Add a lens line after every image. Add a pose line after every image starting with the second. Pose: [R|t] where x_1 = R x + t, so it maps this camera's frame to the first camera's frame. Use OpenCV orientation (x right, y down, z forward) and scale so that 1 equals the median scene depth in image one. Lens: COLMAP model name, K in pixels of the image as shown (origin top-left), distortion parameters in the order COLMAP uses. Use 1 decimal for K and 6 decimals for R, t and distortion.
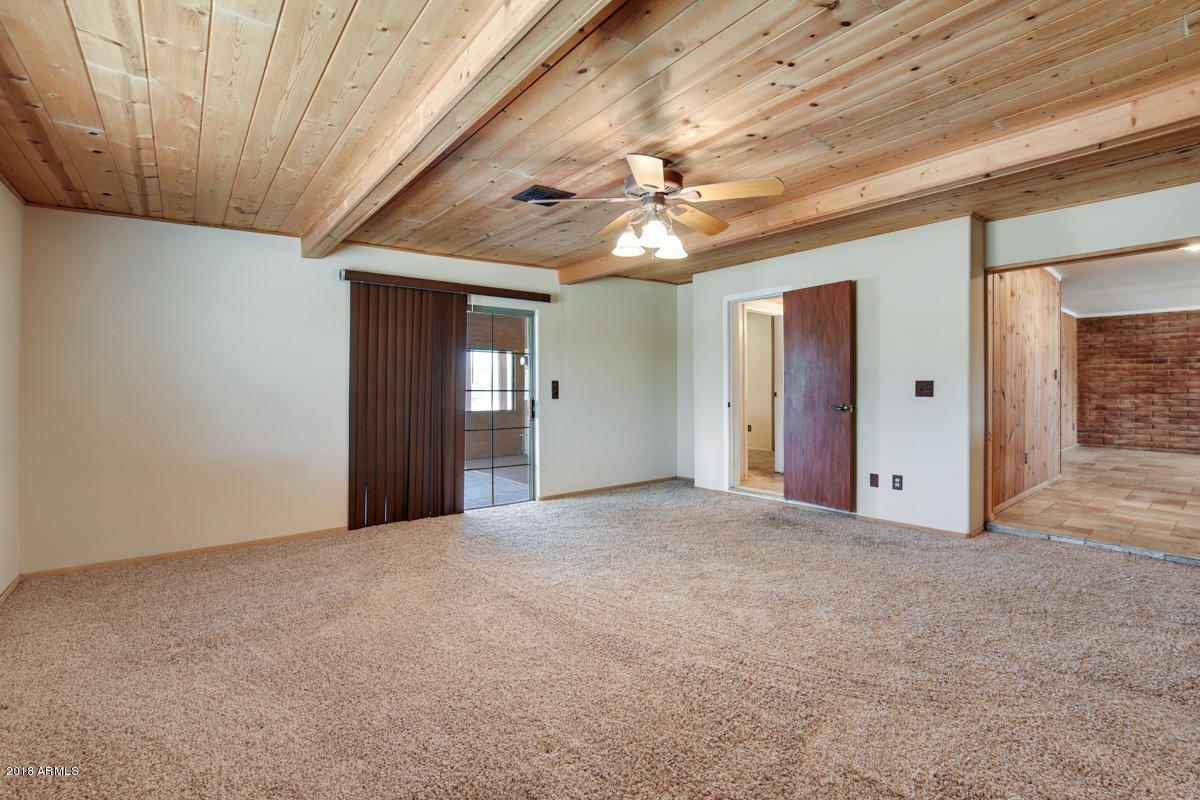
lens RADIAL K [[528.6, 0, 600.3], [0, 528.6, 401.4], [0, 0, 1]] dist [-0.023822, 0.000932]
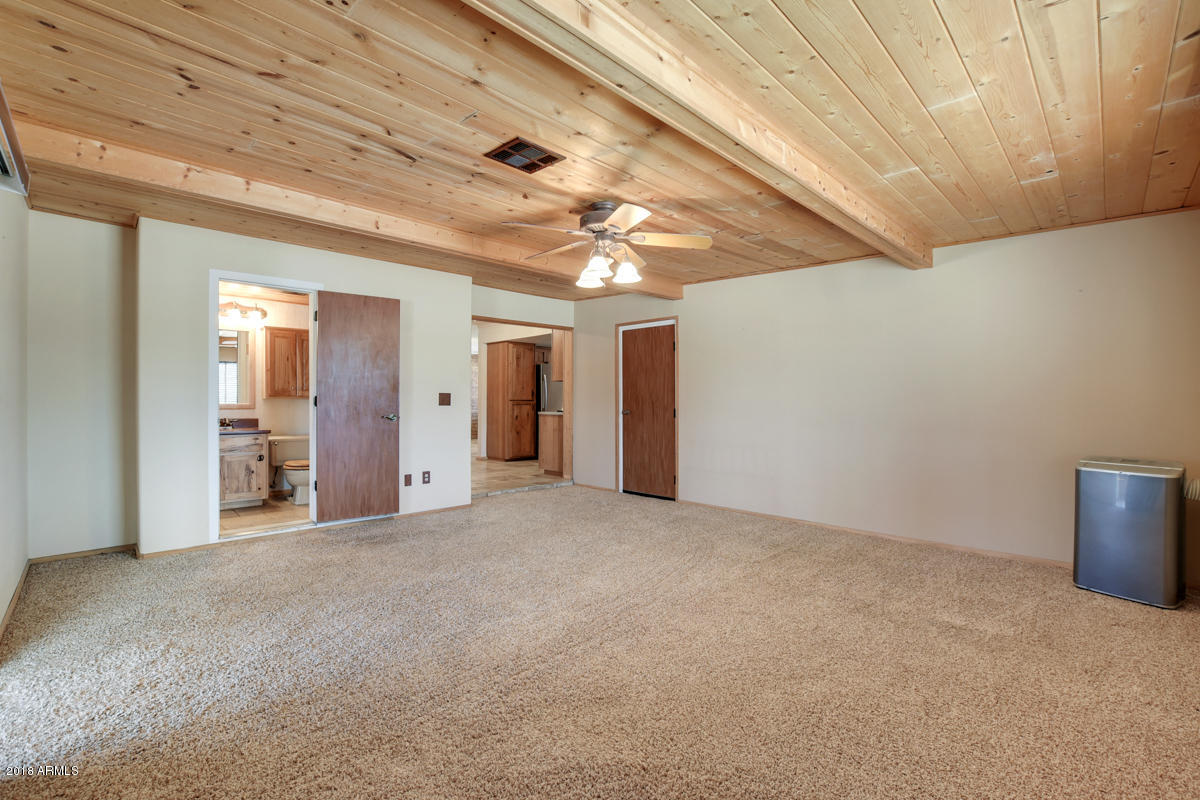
lens RADIAL K [[528.6, 0, 600.3], [0, 528.6, 401.4], [0, 0, 1]] dist [-0.023822, 0.000932]
pose [[-0.085004, -0.001795, 0.996379, -0.580910], [0.020703, 0.999779, 0.003567, -0.013190], [-0.996166, 0.020931, -0.084948, 0.613341]]
